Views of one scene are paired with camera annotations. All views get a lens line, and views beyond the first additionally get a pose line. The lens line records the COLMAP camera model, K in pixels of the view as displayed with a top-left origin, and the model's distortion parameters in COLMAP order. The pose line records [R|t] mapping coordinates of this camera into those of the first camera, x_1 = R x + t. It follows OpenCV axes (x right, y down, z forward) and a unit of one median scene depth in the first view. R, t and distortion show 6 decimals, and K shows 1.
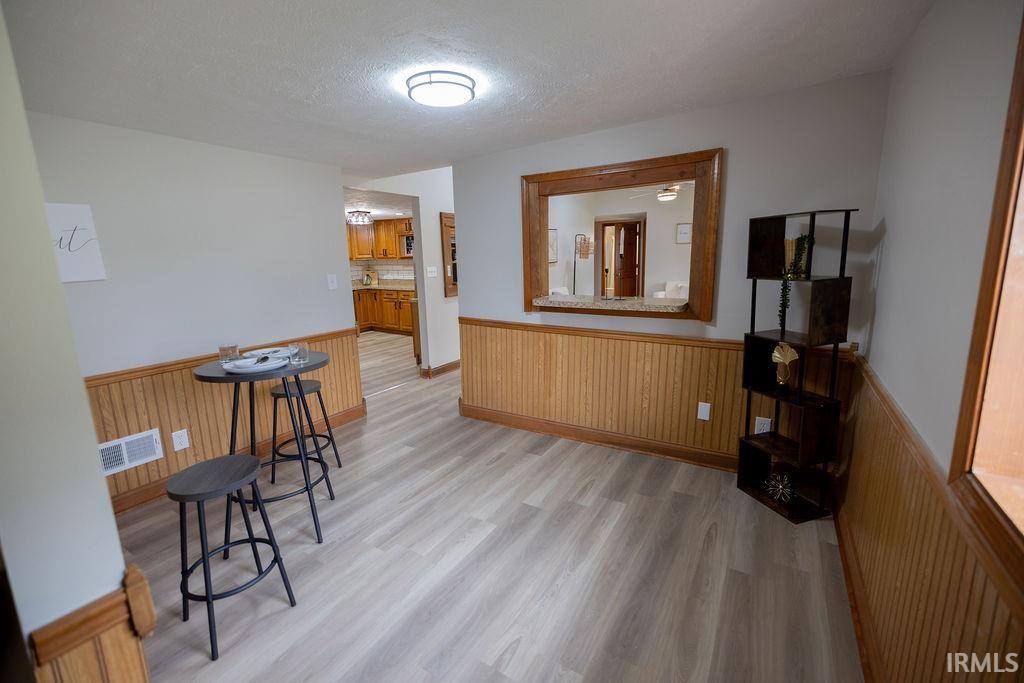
lens RADIAL K [[430.8, 0, 512.0], [0, 430.8, 341.5], [0, 0, 1]] dist [0.000421, 0.000089]
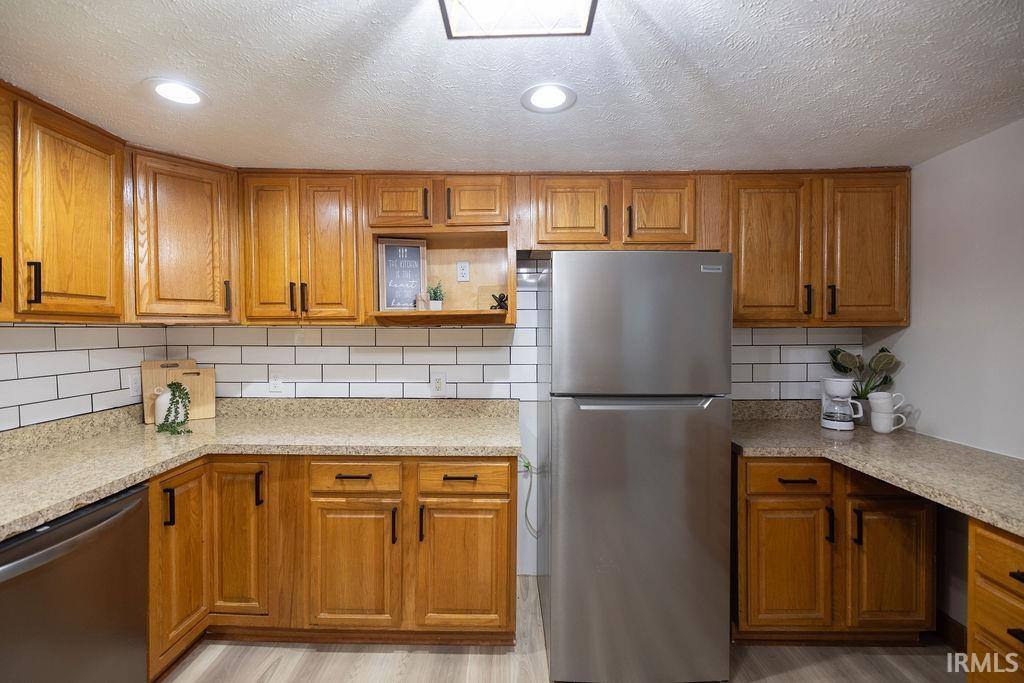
lens RADIAL K [[430.8, 0, 512.0], [0, 430.8, 341.5], [0, 0, 1]] dist [0.000421, 0.000089]
pose [[0.842215, 0.007294, 0.539092, -0.315912], [0.089115, 0.984271, -0.152540, -0.128543], [-0.531725, 0.176513, 0.828318, 0.711887]]
